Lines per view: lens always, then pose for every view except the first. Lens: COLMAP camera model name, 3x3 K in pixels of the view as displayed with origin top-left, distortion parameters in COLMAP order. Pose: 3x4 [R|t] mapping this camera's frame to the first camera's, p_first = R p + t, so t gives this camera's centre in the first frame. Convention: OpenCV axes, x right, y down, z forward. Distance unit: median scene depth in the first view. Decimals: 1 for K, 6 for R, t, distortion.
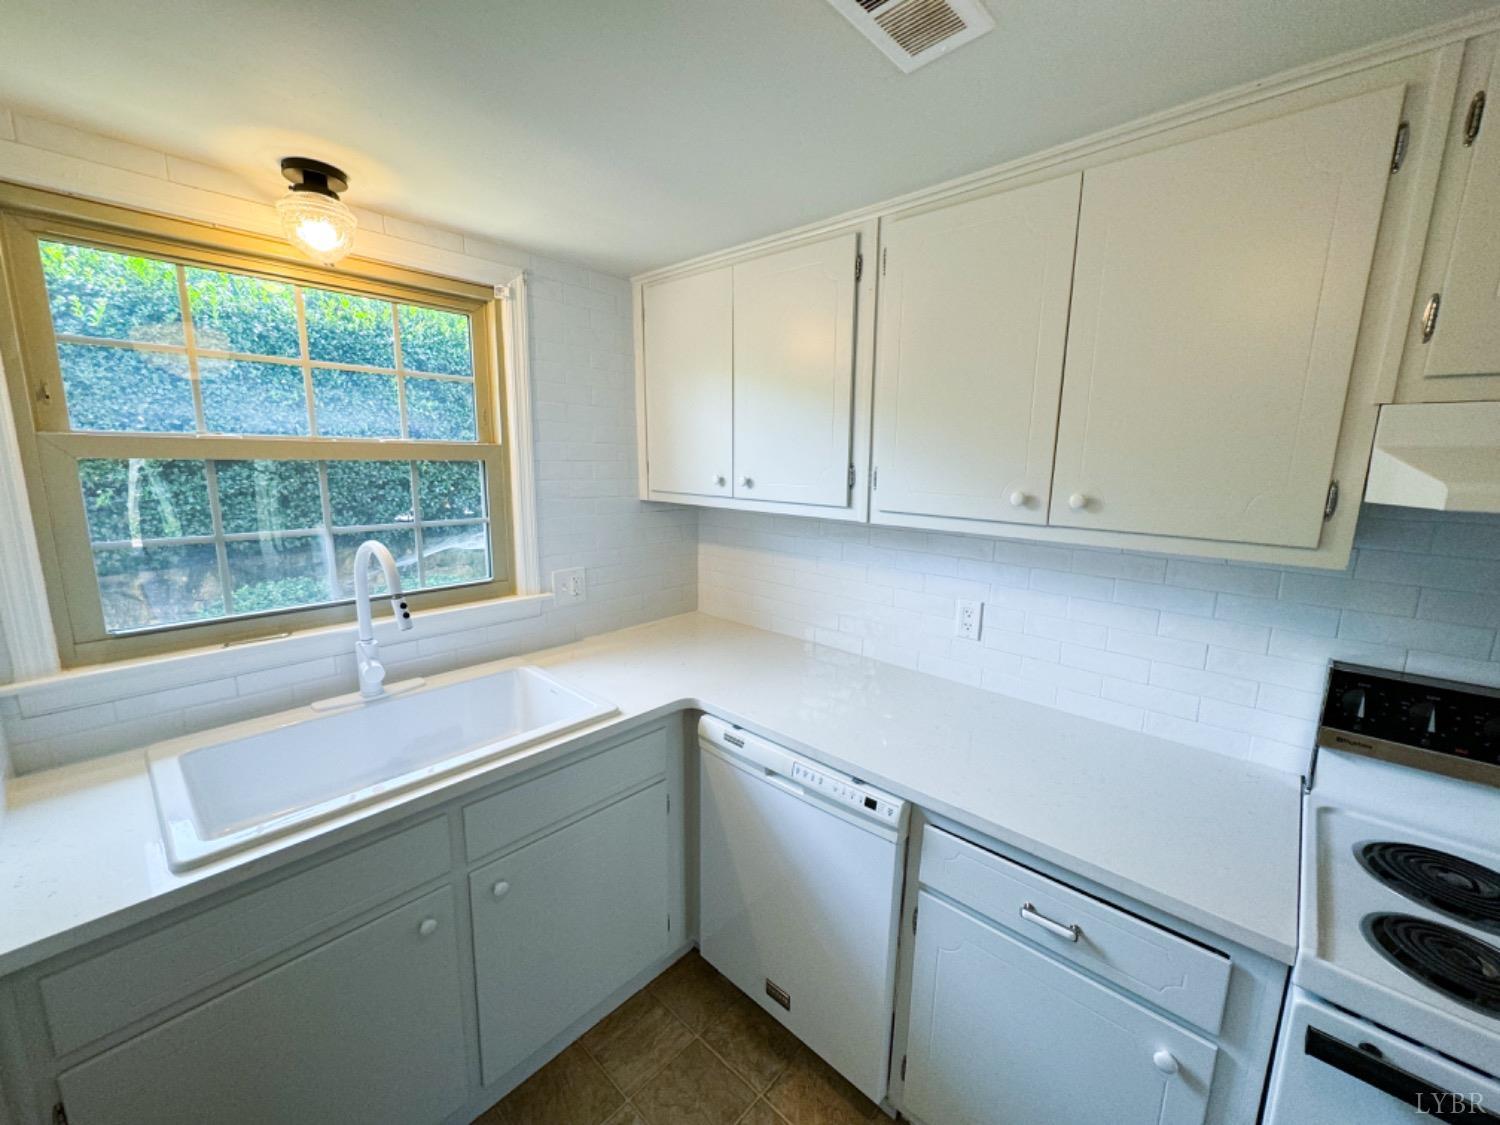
lens RADIAL K [[602.0, 0, 745.4], [0, 602.0, 562.0], [0, 0, 1]] dist [-0.004414, -0.000387]
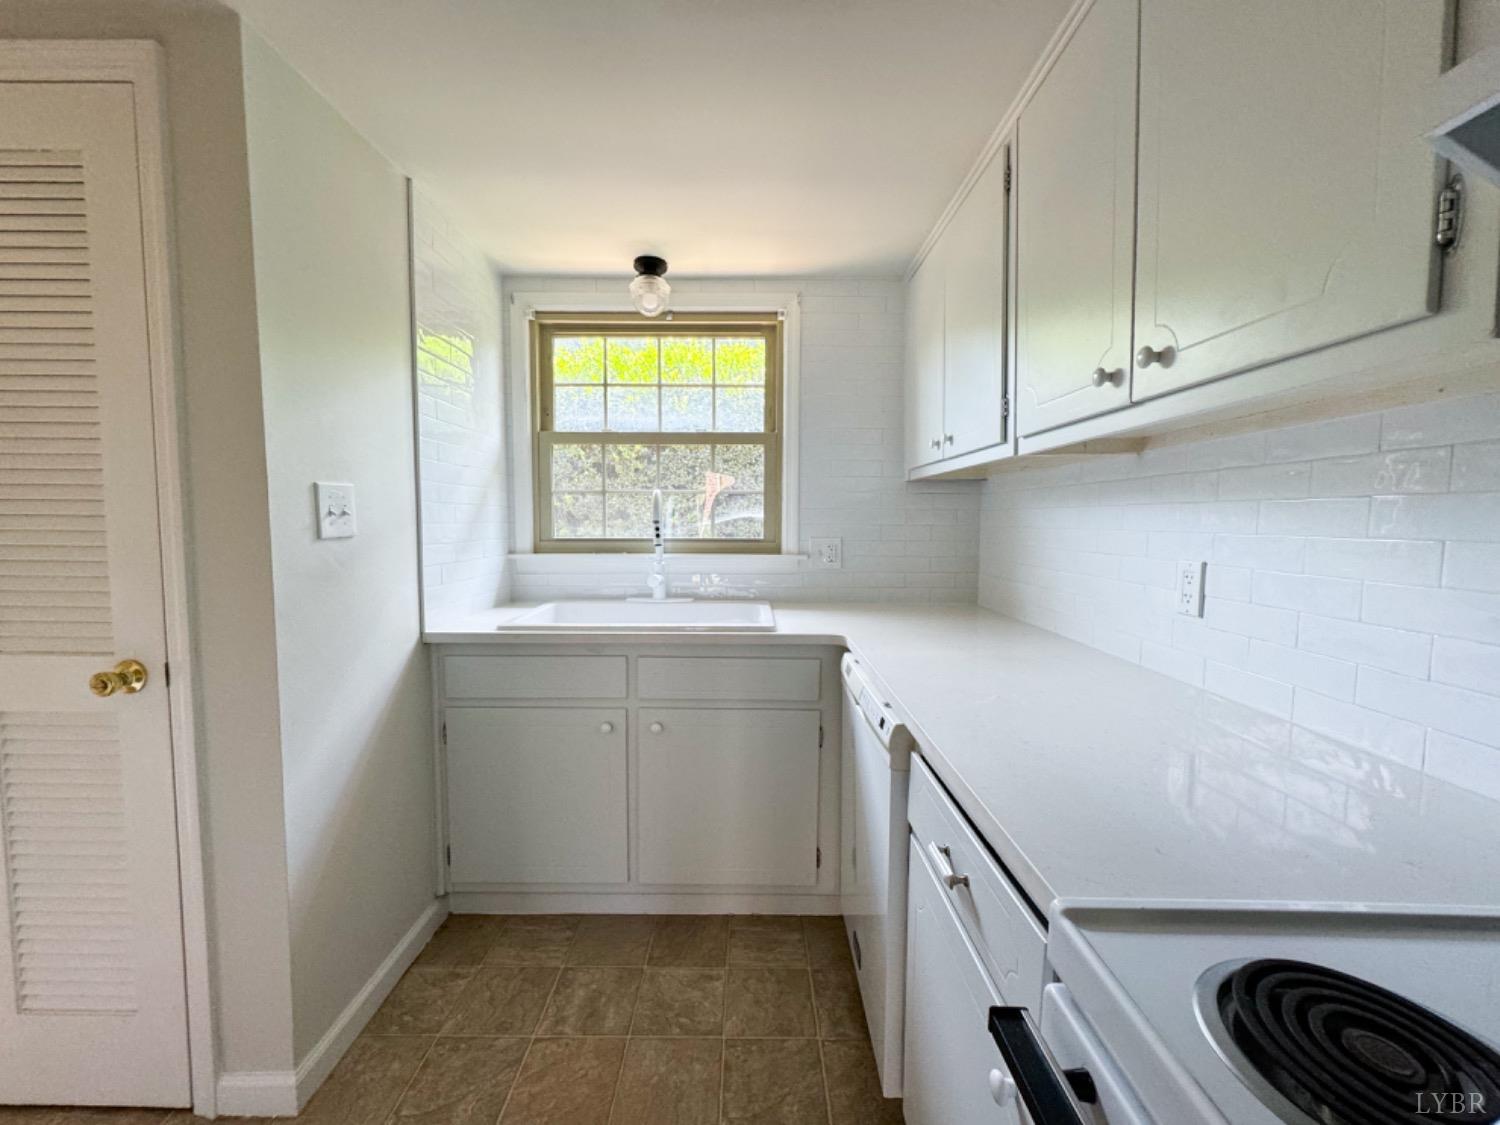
lens RADIAL K [[602.0, 0, 745.1], [0, 602.0, 559.3], [0, 0, 1]] dist [-0.004414, -0.000387]
pose [[0.676255, 0.037371, -0.735719, 0.571256], [-0.121116, 0.990762, -0.061000, 0.179890], [0.726643, 0.130359, 0.674534, 0.145371]]
